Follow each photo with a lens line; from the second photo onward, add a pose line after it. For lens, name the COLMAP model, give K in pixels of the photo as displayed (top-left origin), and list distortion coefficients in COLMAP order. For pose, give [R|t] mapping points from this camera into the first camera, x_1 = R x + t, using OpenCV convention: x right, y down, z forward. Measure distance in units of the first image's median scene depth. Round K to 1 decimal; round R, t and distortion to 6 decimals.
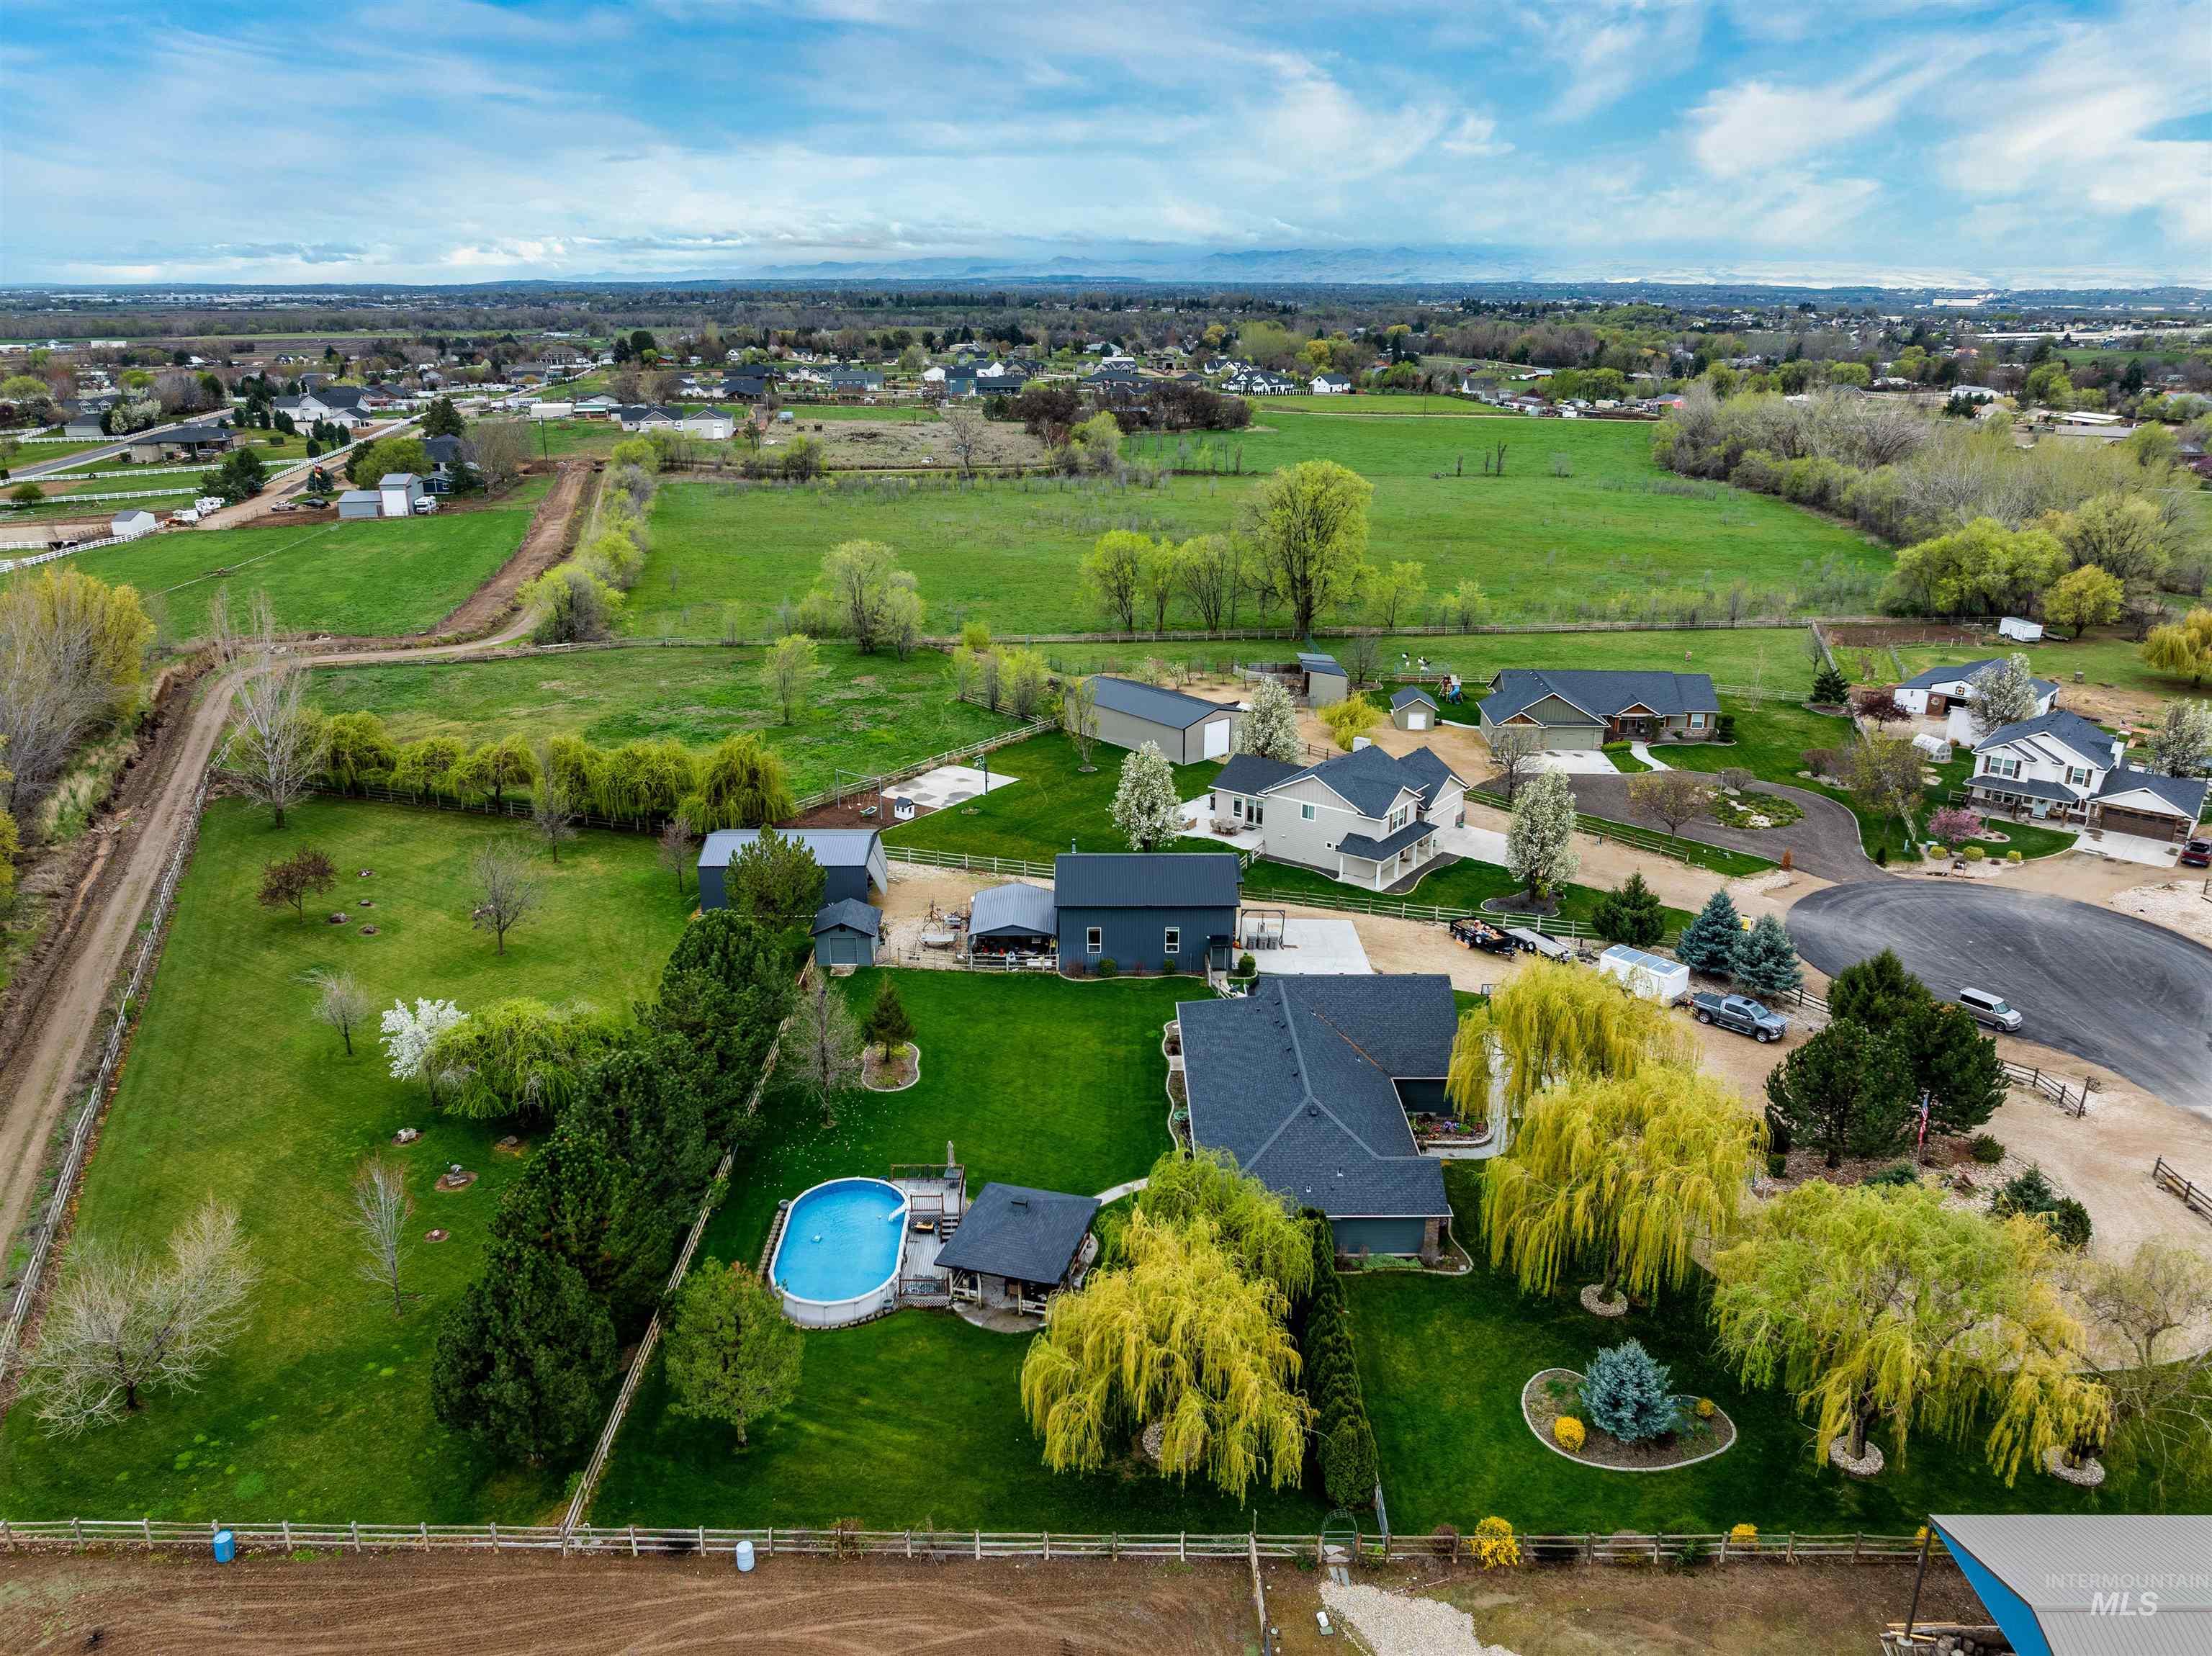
lens RADIAL K [[1556.2, 0, 1099.4], [0, 1556.2, 819.8], [0, 0, 1]] dist [-0.022872, 0.008261]
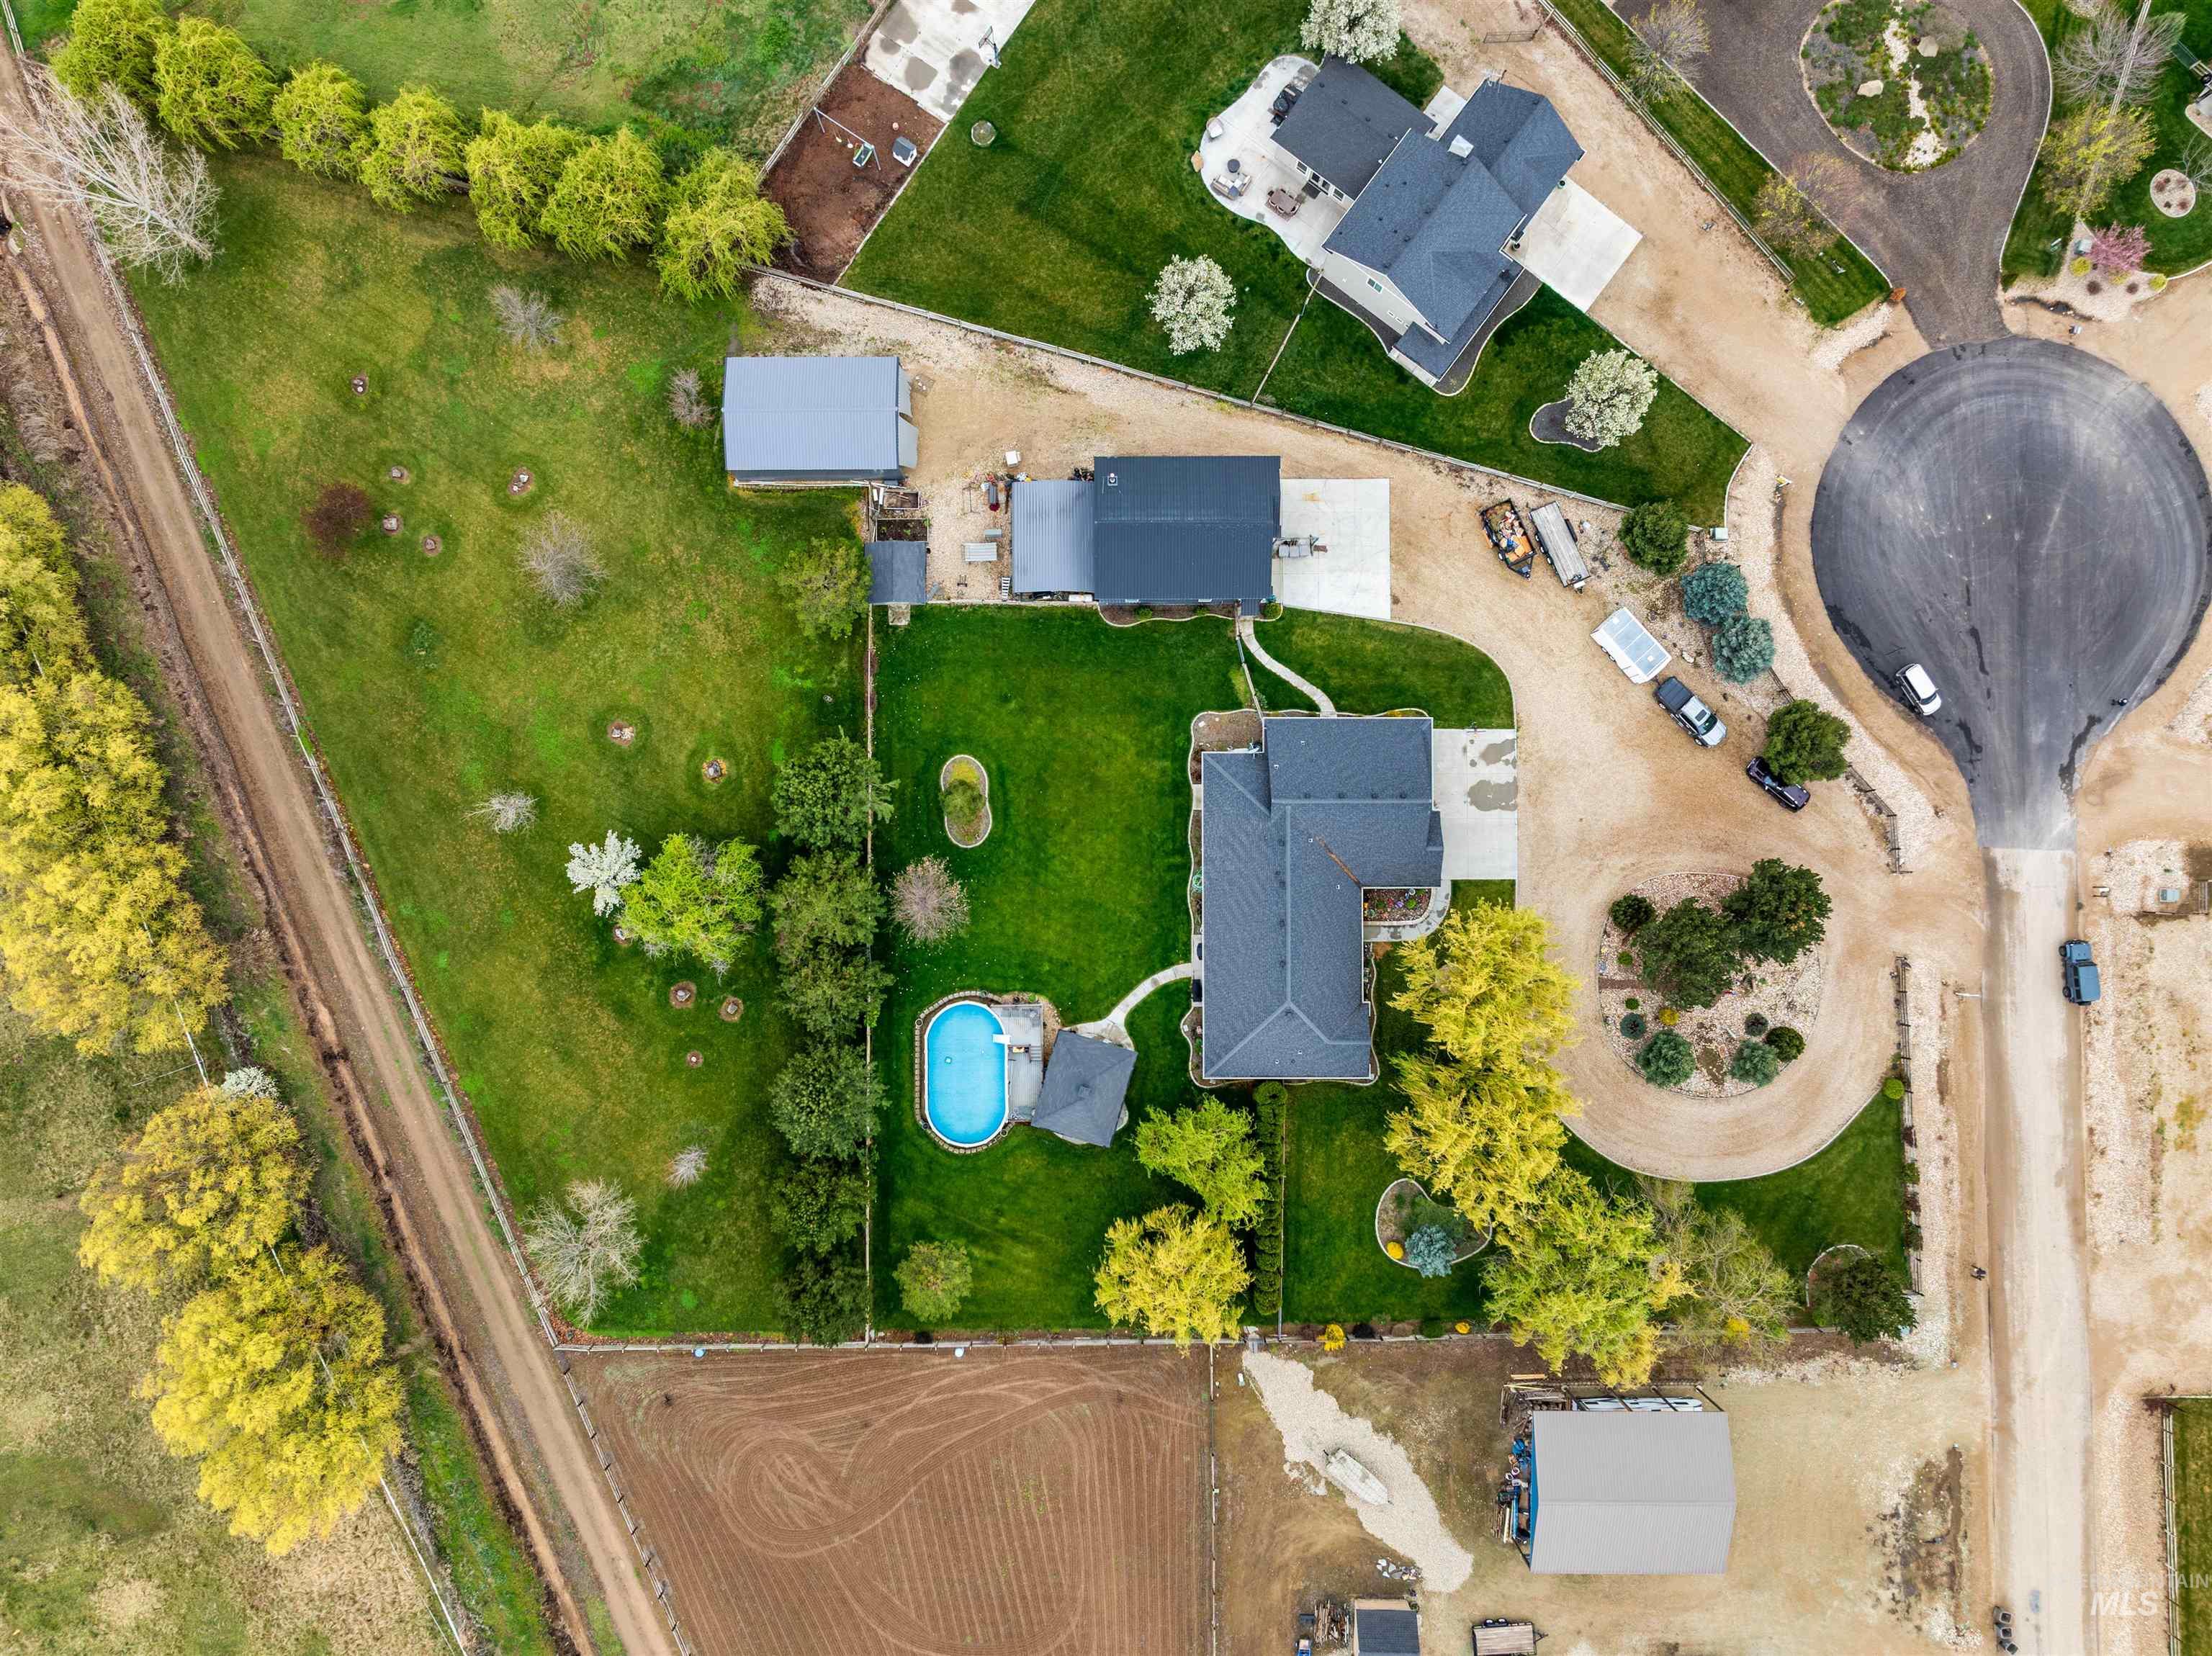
lens RADIAL K [[1556.2, 0, 1099.4], [0, 1556.2, 819.8], [0, 0, 1]] dist [-0.022872, 0.008261]
pose [[0.999991, 0.003227, -0.002781, -0.018147], [0.001447, 0.356566, 0.934269, -0.702609], [0.004007, -0.934265, 0.356558, 0.390628]]
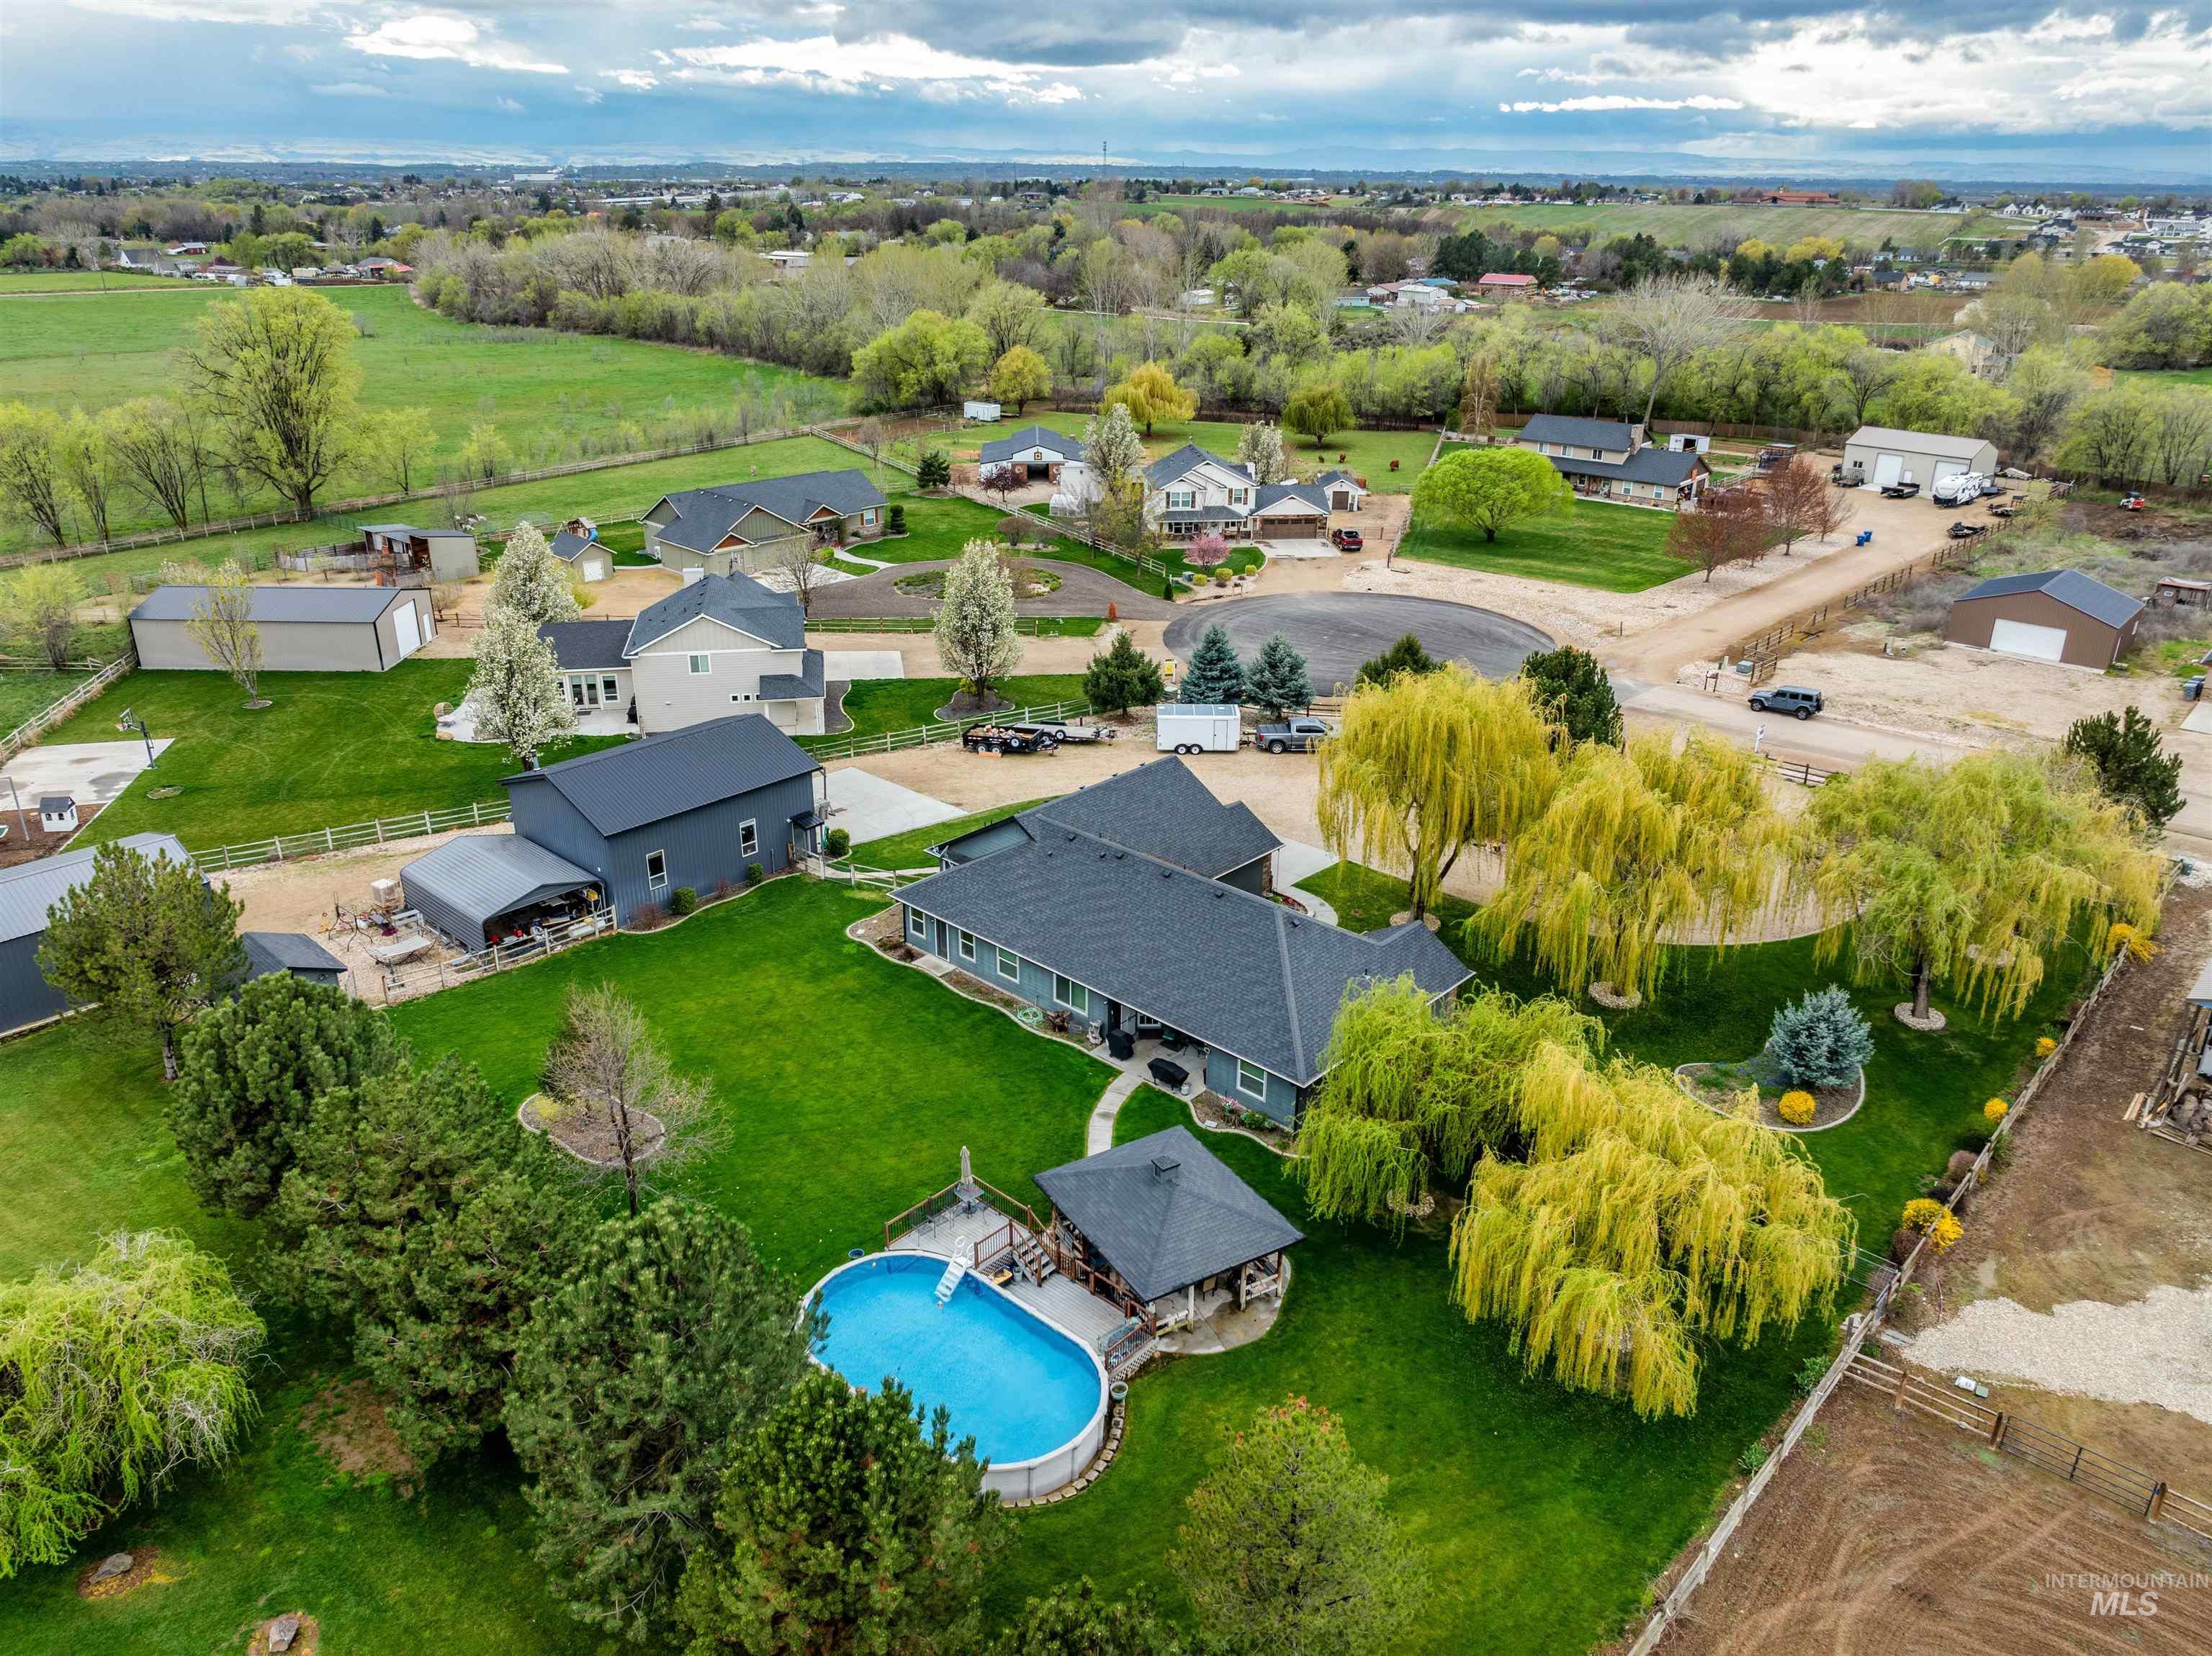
lens RADIAL K [[1556.2, 0, 1099.4], [0, 1556.2, 819.8], [0, 0, 1]] dist [-0.022872, 0.008261]
pose [[0.688496, -0.278889, 0.669473, -0.268879], [0.231292, 0.959339, 0.161777, -0.009526], [-0.687369, 0.043461, 0.725007, 0.286814]]
